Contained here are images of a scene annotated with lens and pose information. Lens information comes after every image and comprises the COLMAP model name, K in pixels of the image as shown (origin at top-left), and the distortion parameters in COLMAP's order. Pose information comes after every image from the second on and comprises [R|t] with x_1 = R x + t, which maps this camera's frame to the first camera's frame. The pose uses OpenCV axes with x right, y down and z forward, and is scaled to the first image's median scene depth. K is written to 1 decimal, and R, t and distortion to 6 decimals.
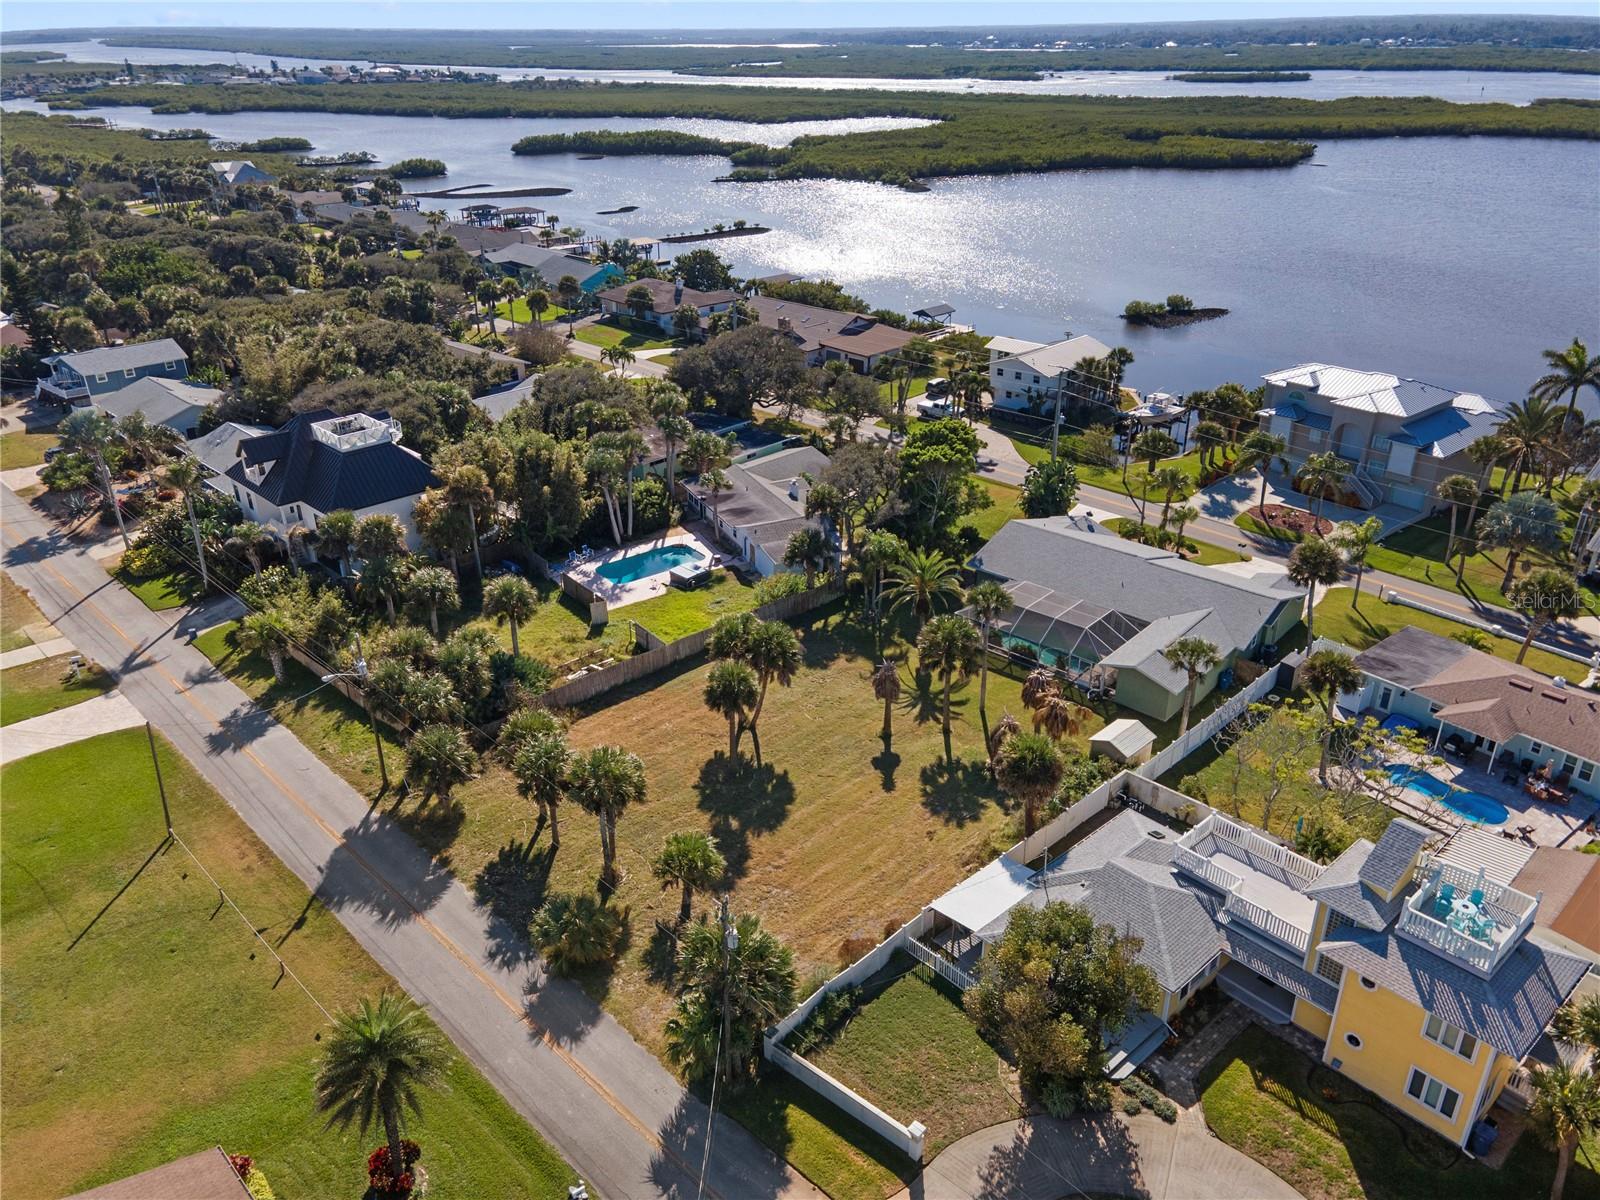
lens RADIAL K [[1173.0, 0, 787.9], [0, 1173.0, 594.5], [0, 0, 1]] dist [0.040970, 0.001168]
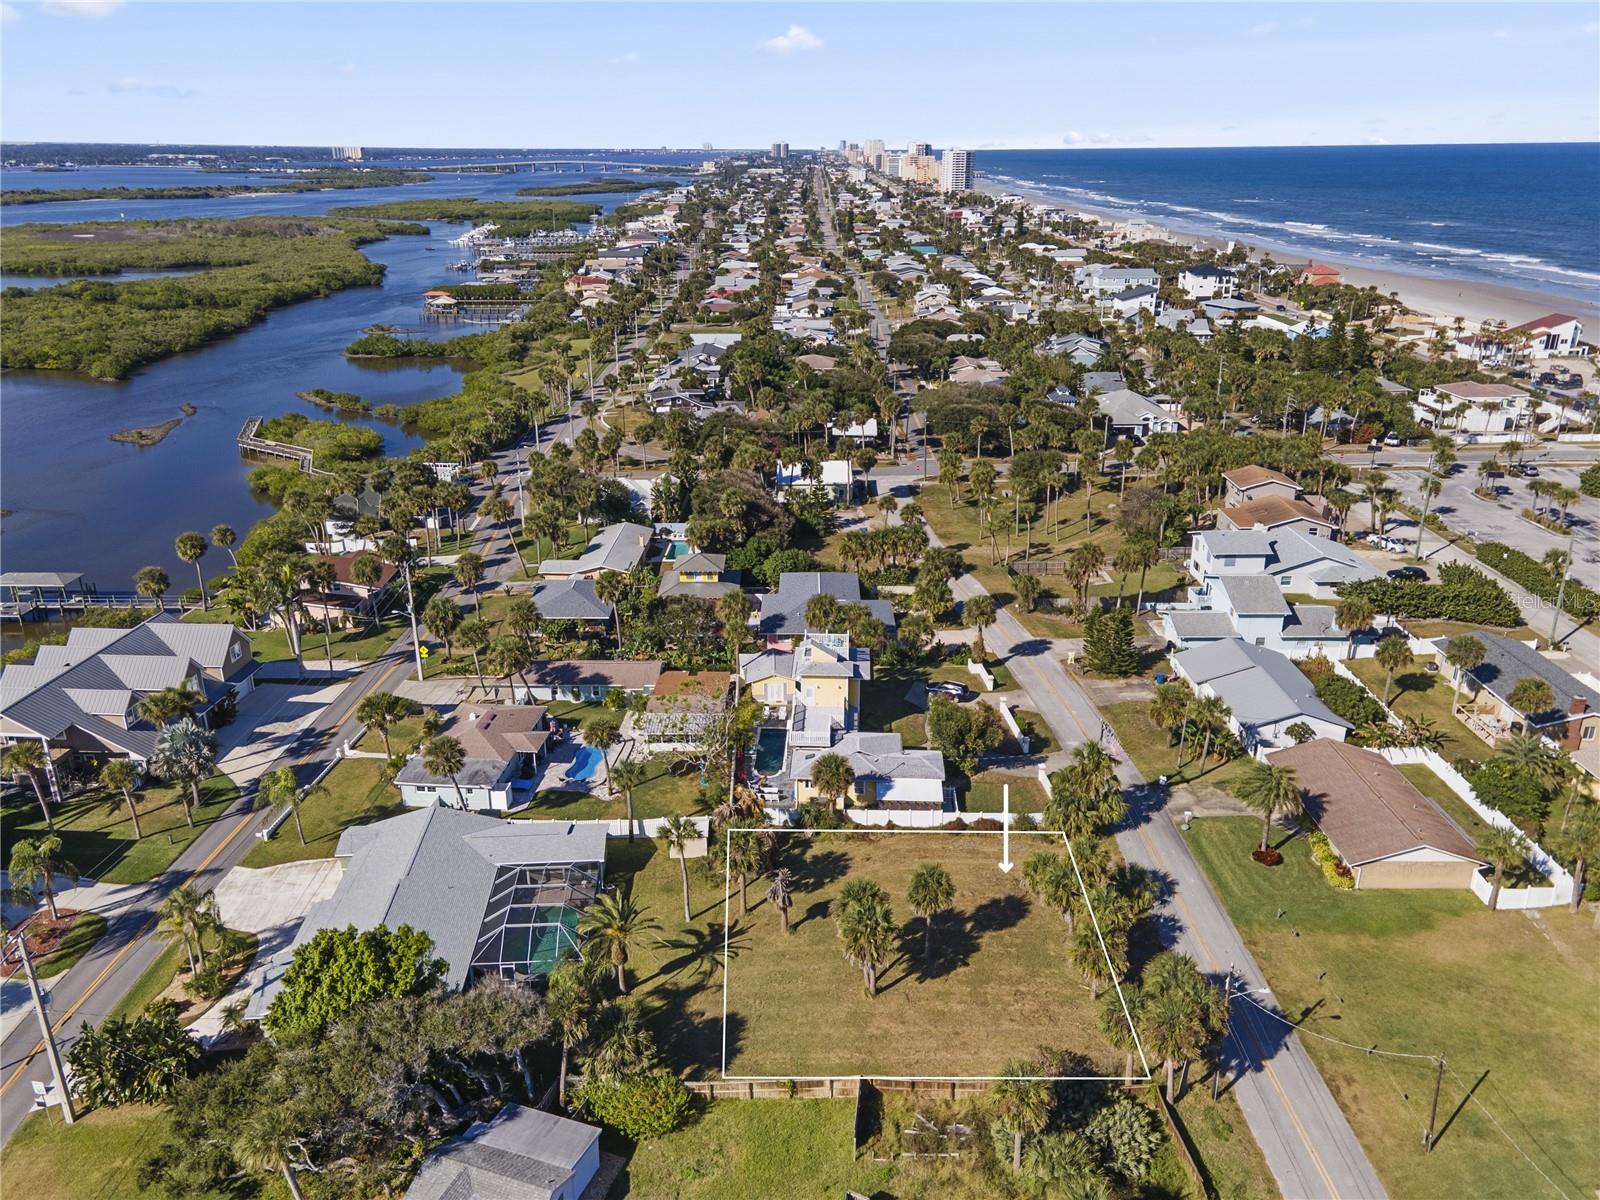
lens RADIAL K [[1202.3, 0, 800.0], [0, 1202.3, 600.0], [0, 0, 1]] dist [0.030649, 0.039583]
pose [[-0.719172, -0.236323, 0.653409, -0.629058], [0.308350, 0.734165, 0.604915, -0.841078], [-0.622665, 0.636517, -0.455121, 1.346091]]
